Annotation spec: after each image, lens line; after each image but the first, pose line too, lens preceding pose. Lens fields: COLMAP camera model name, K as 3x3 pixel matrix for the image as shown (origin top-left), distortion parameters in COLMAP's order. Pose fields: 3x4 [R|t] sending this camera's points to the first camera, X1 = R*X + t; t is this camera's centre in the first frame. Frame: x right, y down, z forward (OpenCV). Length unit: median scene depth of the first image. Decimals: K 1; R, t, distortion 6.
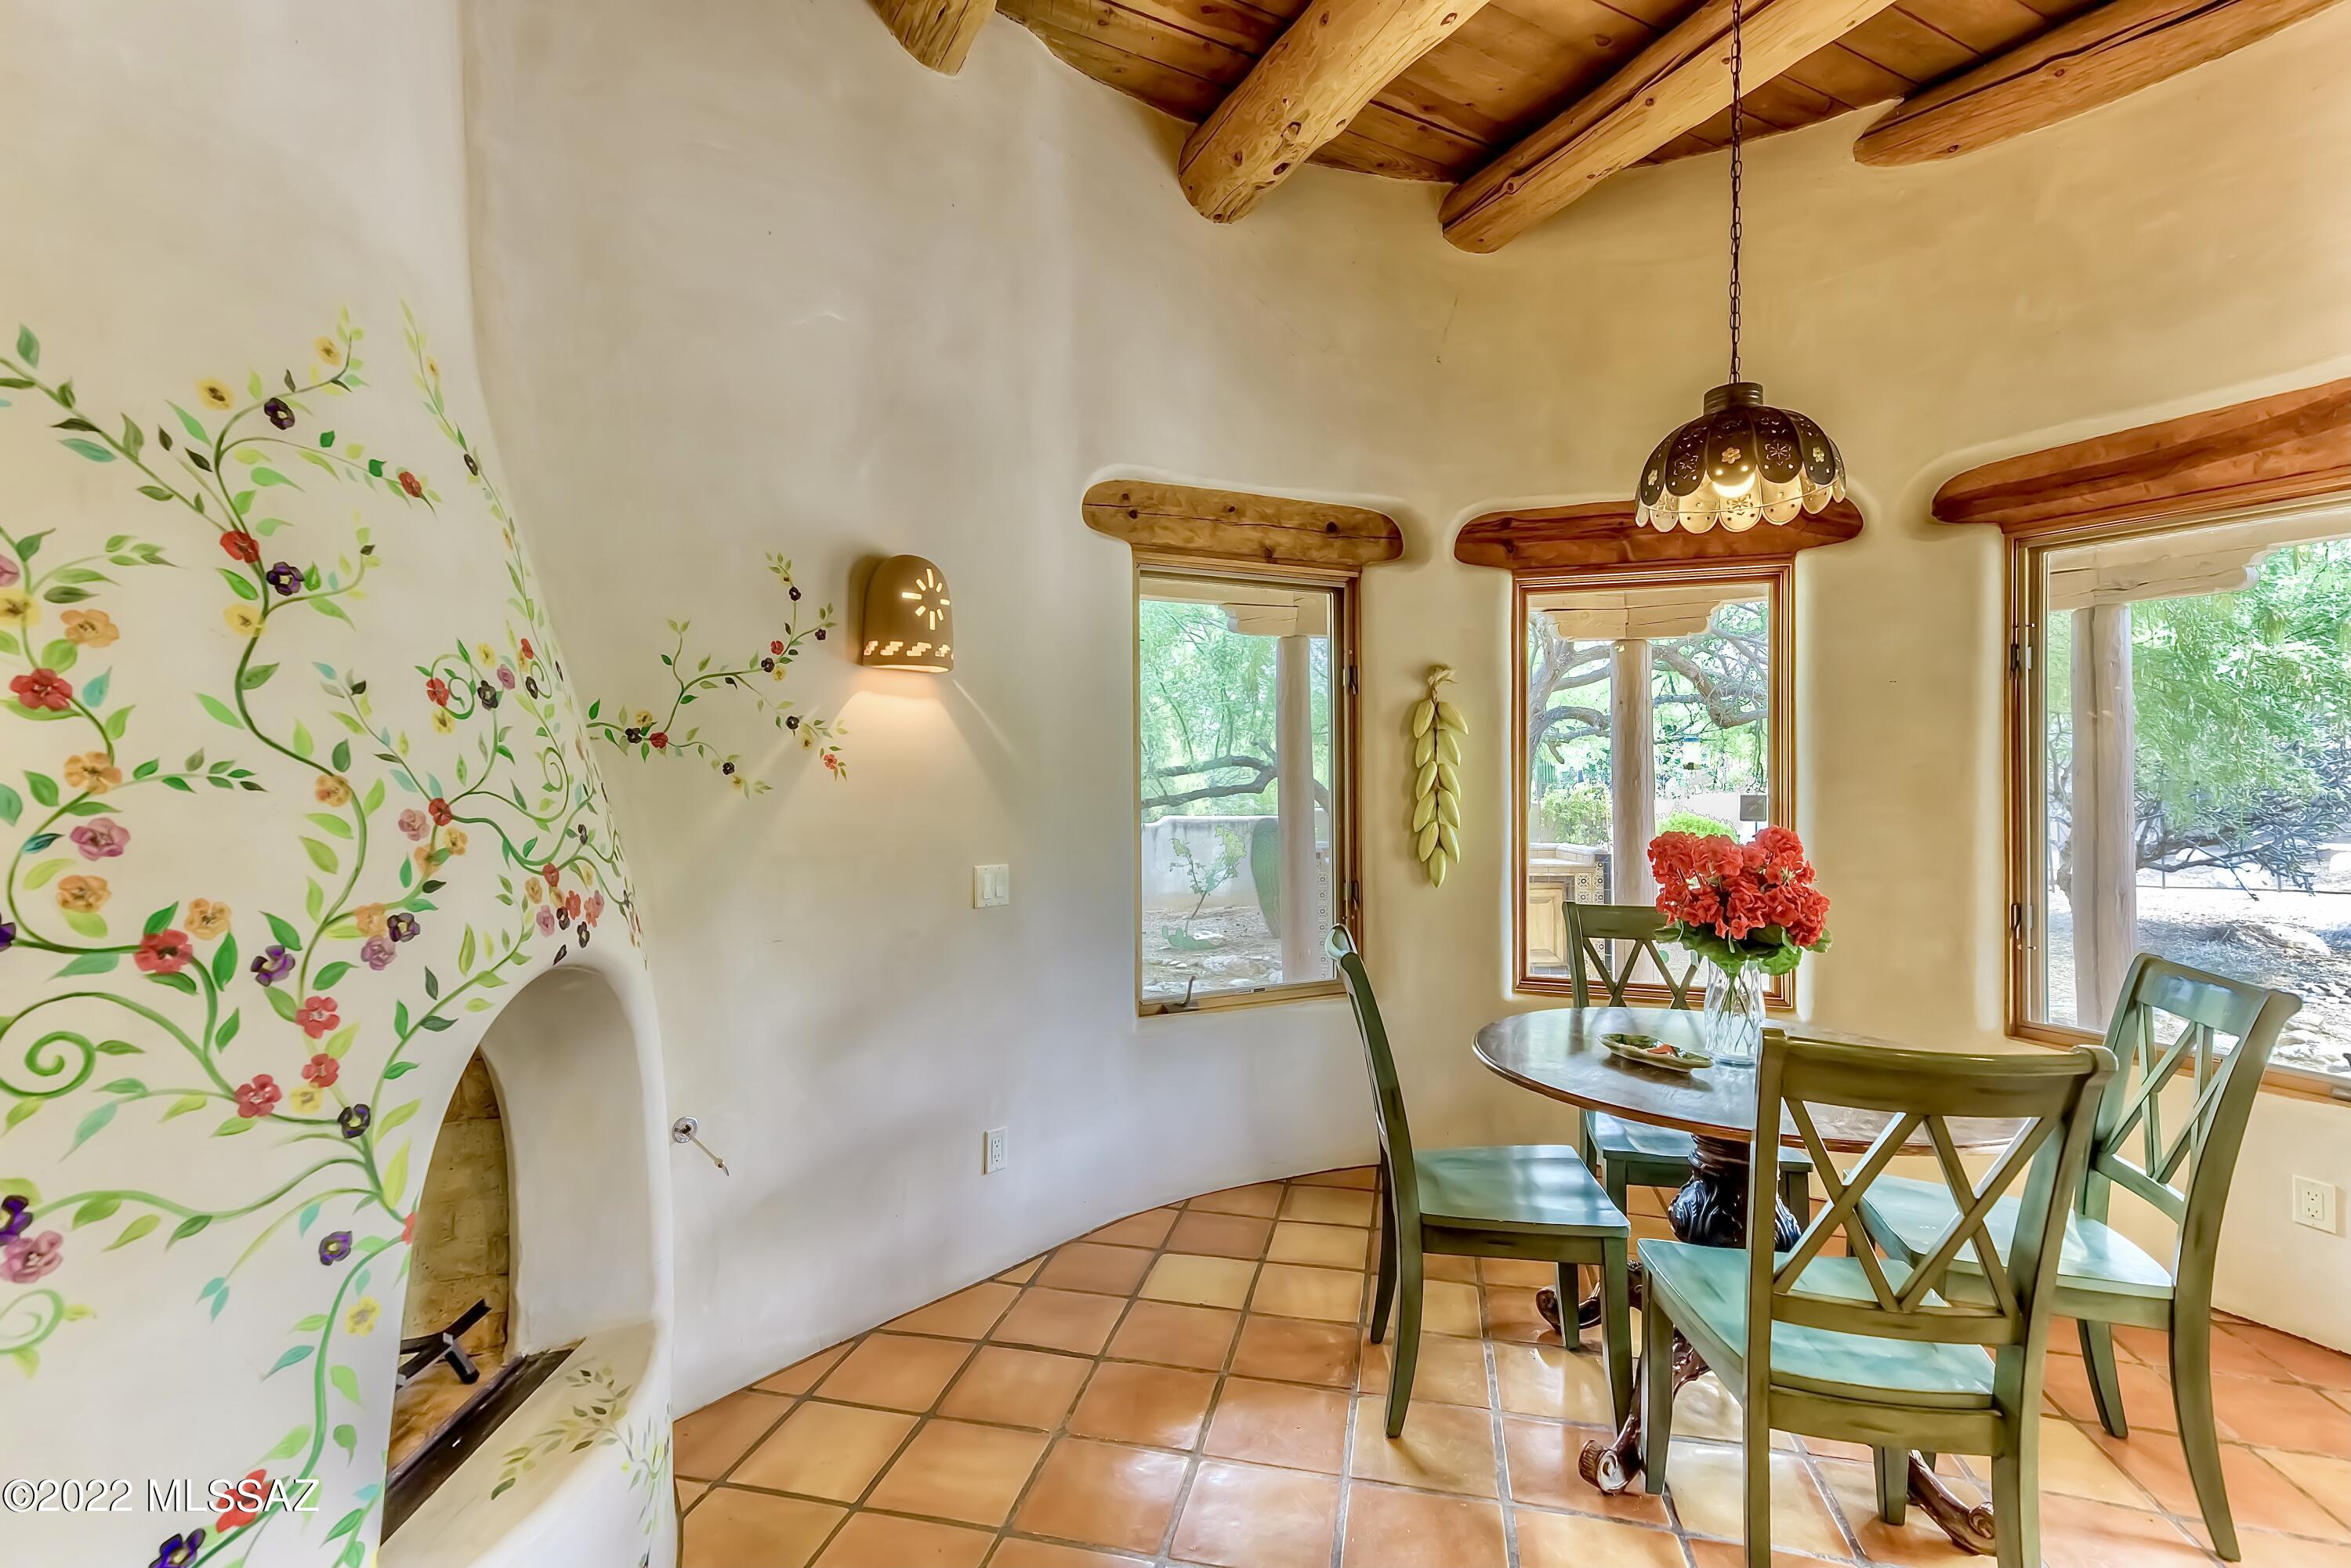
lens RADIAL K [[1087.7, 0, 1165.9], [0, 1087.7, 770.8], [0, 0, 1]] dist [0.031059, 0.000125]
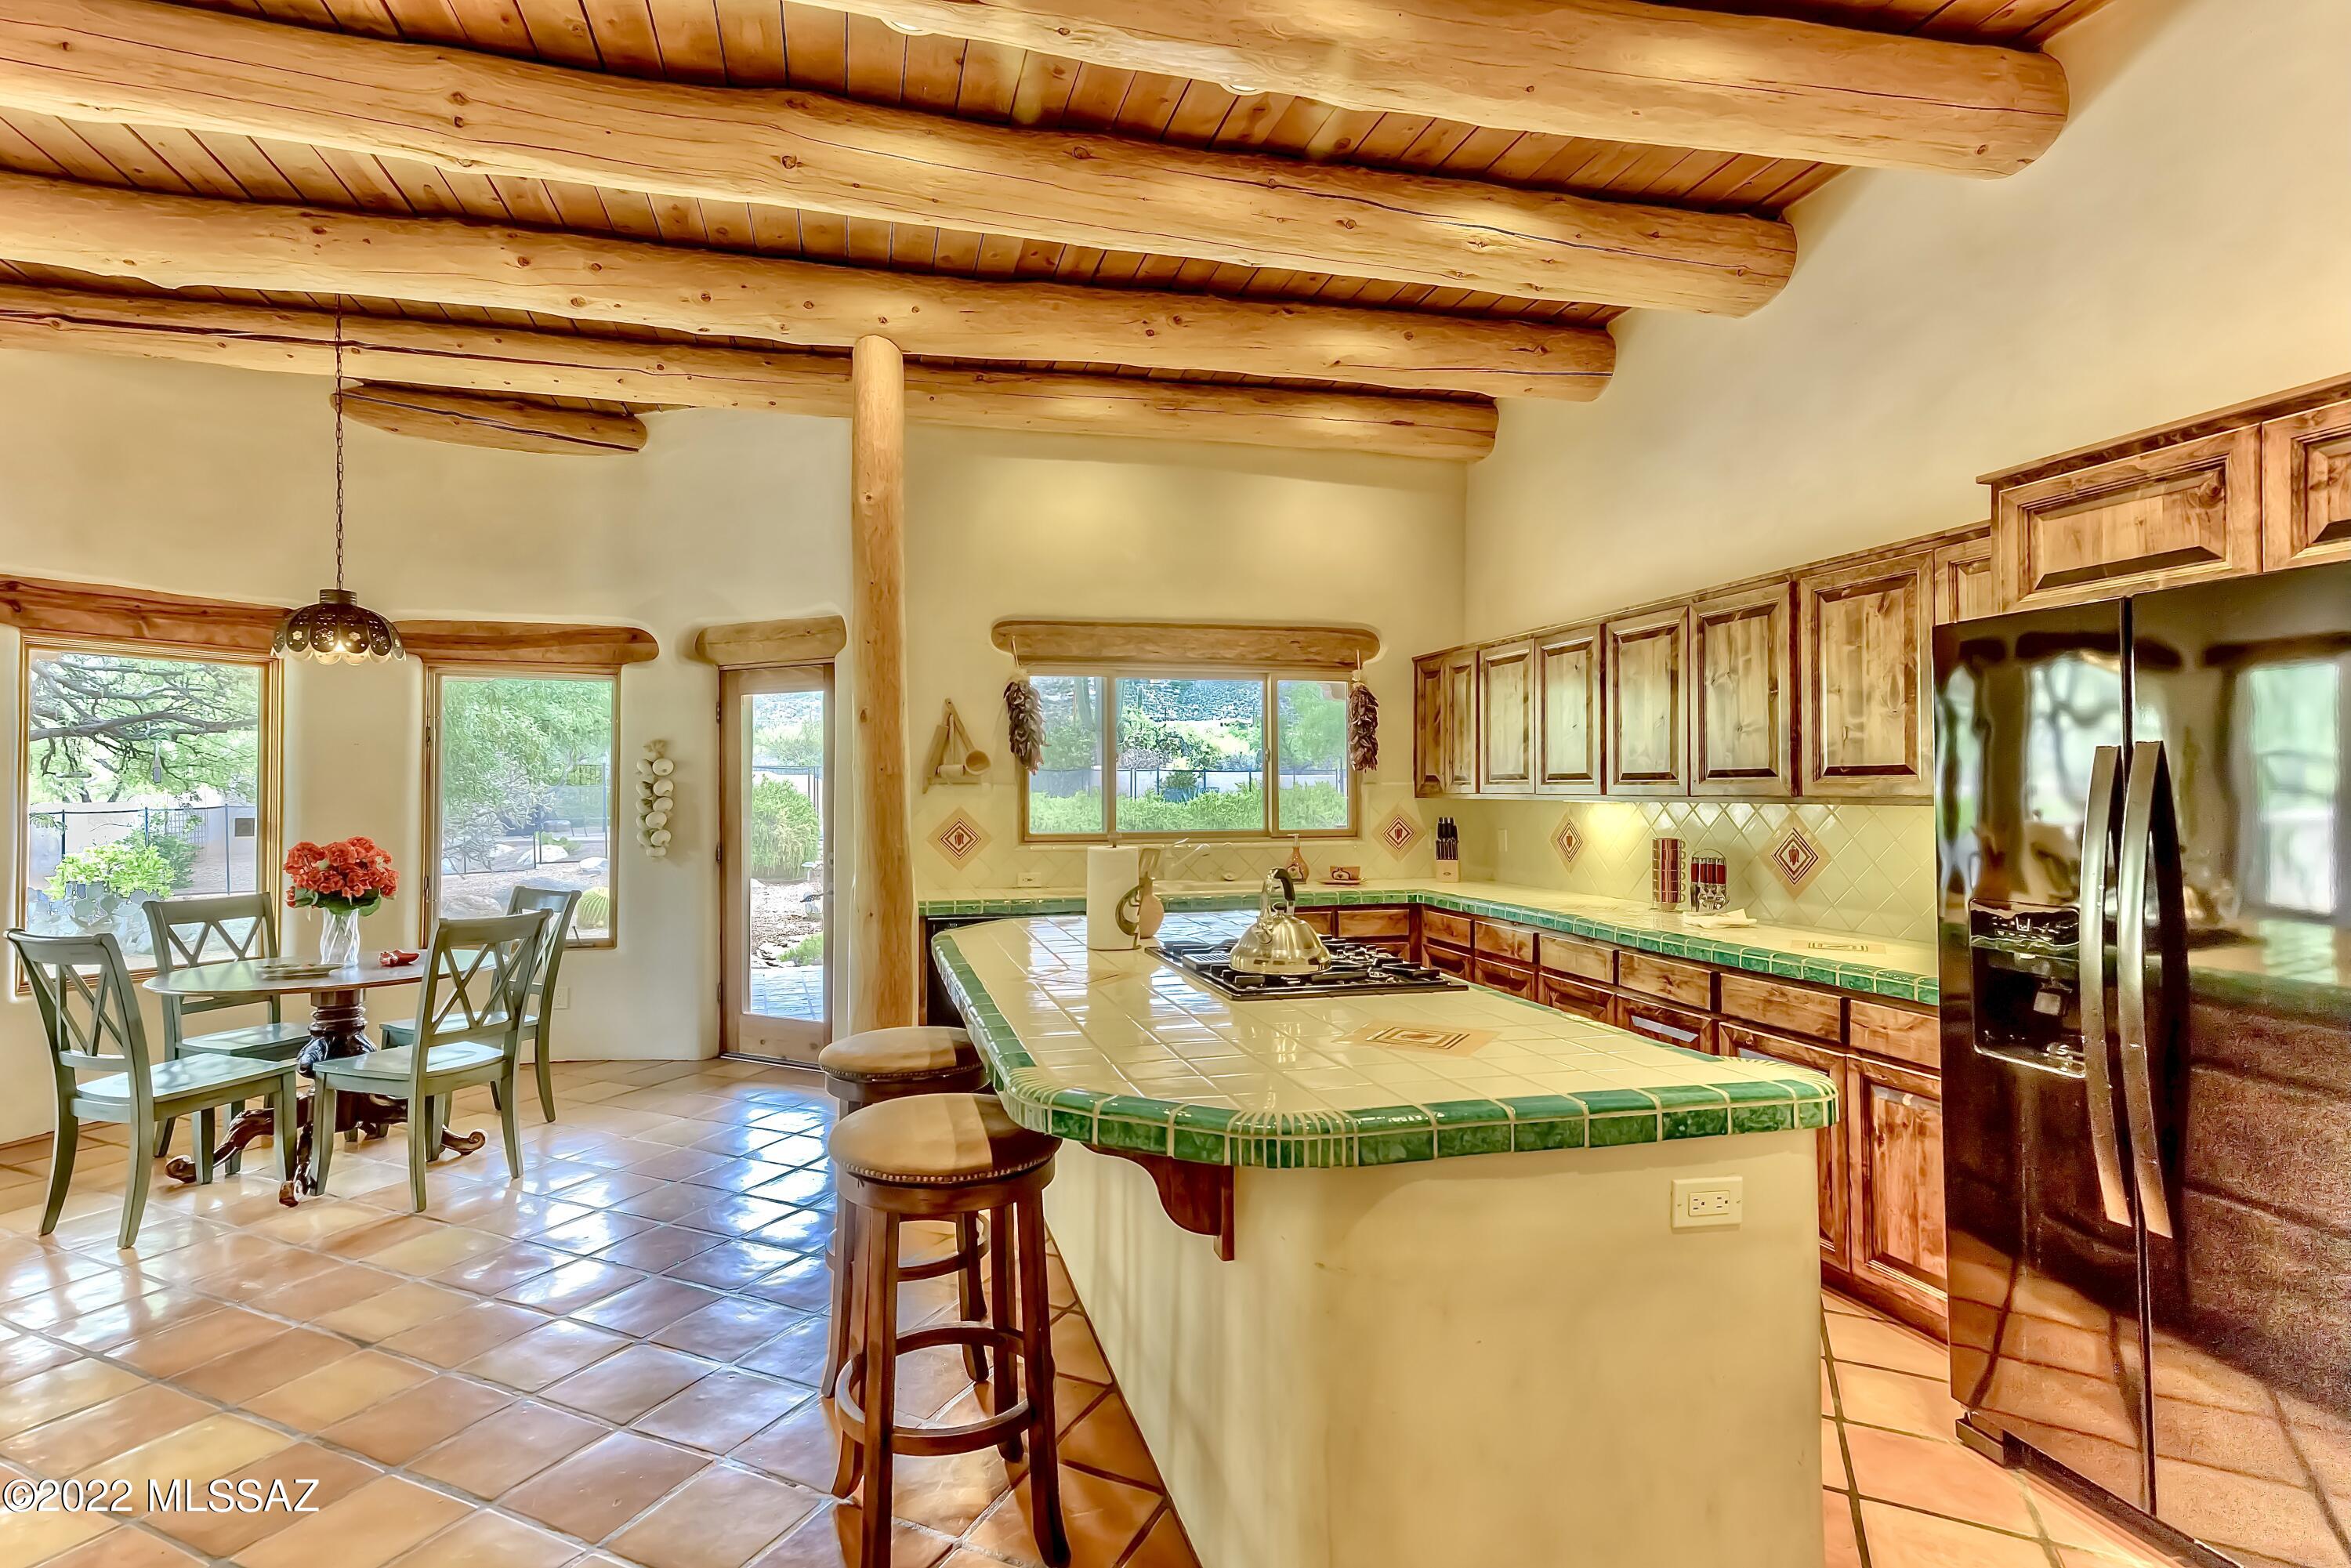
lens RADIAL K [[1087.7, 0, 1165.9], [0, 1087.7, 770.8], [0, 0, 1]] dist [0.031059, 0.000125]
pose [[0.197794, 0.012814, 0.980160, -0.623370], [-0.003681, 0.999917, -0.012329, -0.026116], [-0.980237, -0.001170, 0.197824, -0.423672]]
